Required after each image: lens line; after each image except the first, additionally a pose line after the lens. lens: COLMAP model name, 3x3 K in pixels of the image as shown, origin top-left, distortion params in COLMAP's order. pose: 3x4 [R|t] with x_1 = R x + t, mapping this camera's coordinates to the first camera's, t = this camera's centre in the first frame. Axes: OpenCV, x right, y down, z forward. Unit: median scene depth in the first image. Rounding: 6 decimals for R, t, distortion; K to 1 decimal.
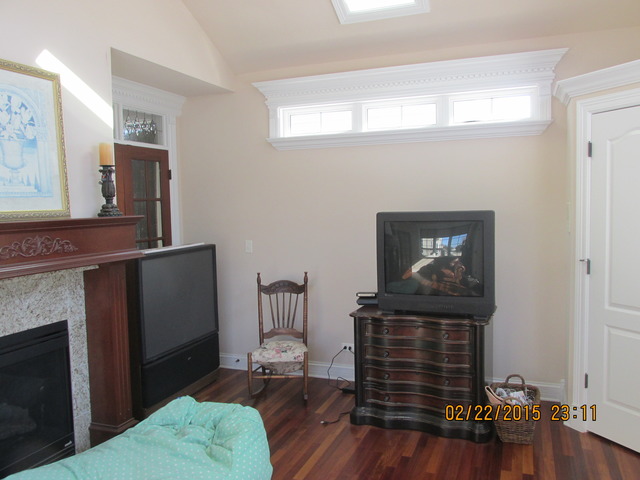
lens RADIAL K [[532.8, 0, 320.0], [0, 532.8, 240.0], [0, 0, 1]] dist [-0.024984, -0.004472]
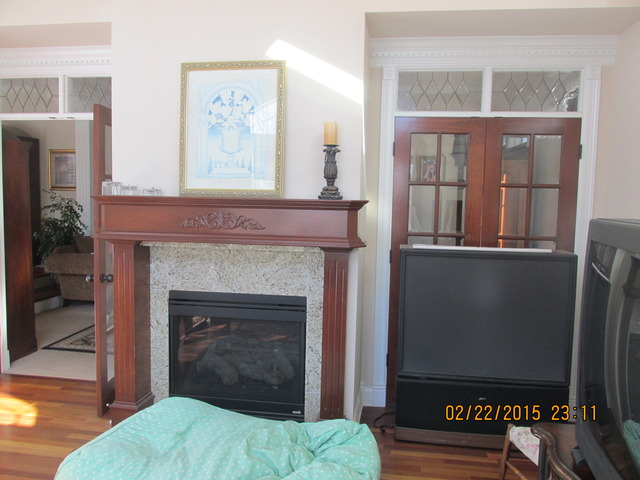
lens RADIAL K [[532.8, 0, 320.0], [0, 532.8, 240.0], [0, 0, 1]] dist [-0.024984, -0.004472]
pose [[0.215285, 0.109859, -0.970352, 0.574320], [-0.092504, 0.991478, 0.091727, -0.063649], [0.972160, 0.070014, 0.223613, 0.849564]]
